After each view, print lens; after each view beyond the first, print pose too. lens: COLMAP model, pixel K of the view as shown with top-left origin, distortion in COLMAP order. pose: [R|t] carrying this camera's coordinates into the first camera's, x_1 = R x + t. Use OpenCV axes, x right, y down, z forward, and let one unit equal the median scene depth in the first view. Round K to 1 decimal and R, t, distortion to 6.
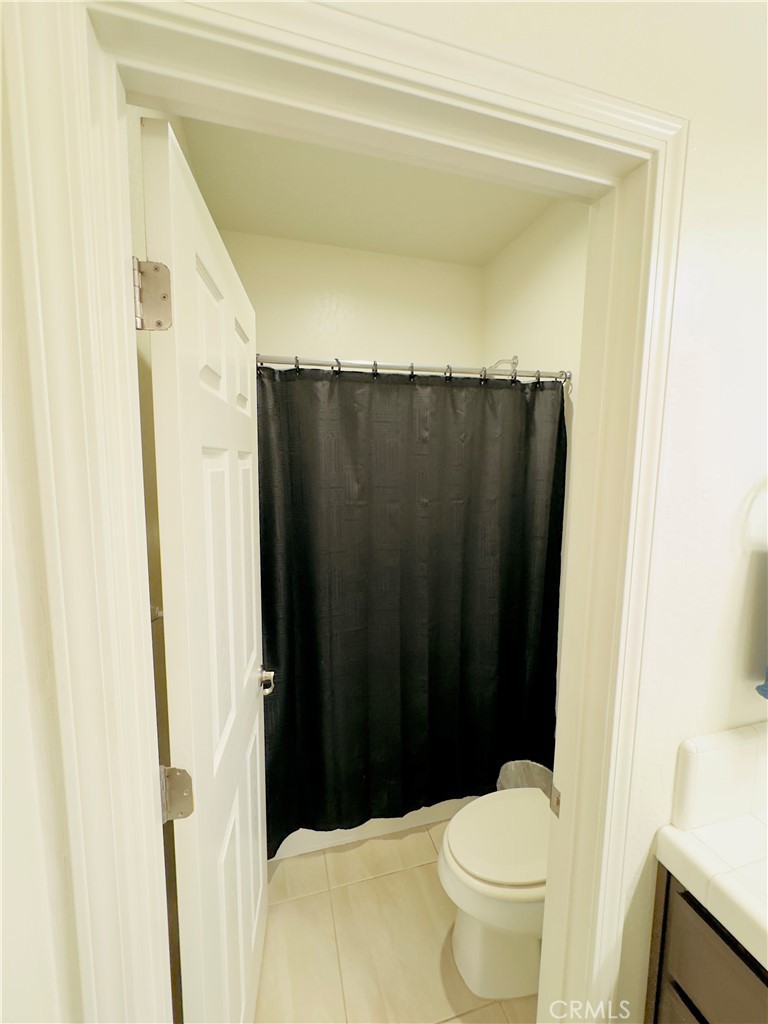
lens RADIAL K [[407.6, 0, 387.7], [0, 407.6, 510.9], [0, 0, 1]] dist [-0.005237, 0.000817]
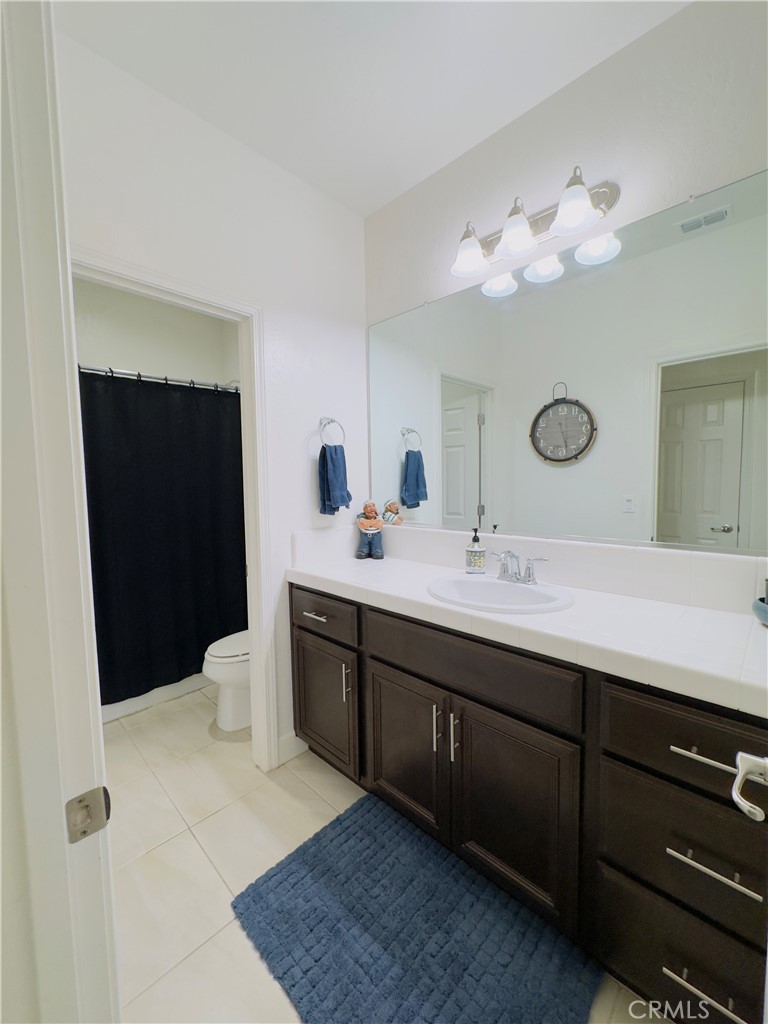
lens RADIAL K [[407.6, 0, 383.9], [0, 407.6, 509.8], [0, 0, 1]] dist [-0.005237, 0.000817]
pose [[0.861585, -0.057359, 0.504362, -0.038641], [0.082223, 0.996244, -0.027160, 0.273633], [-0.500910, 0.064871, 0.863065, -0.771430]]
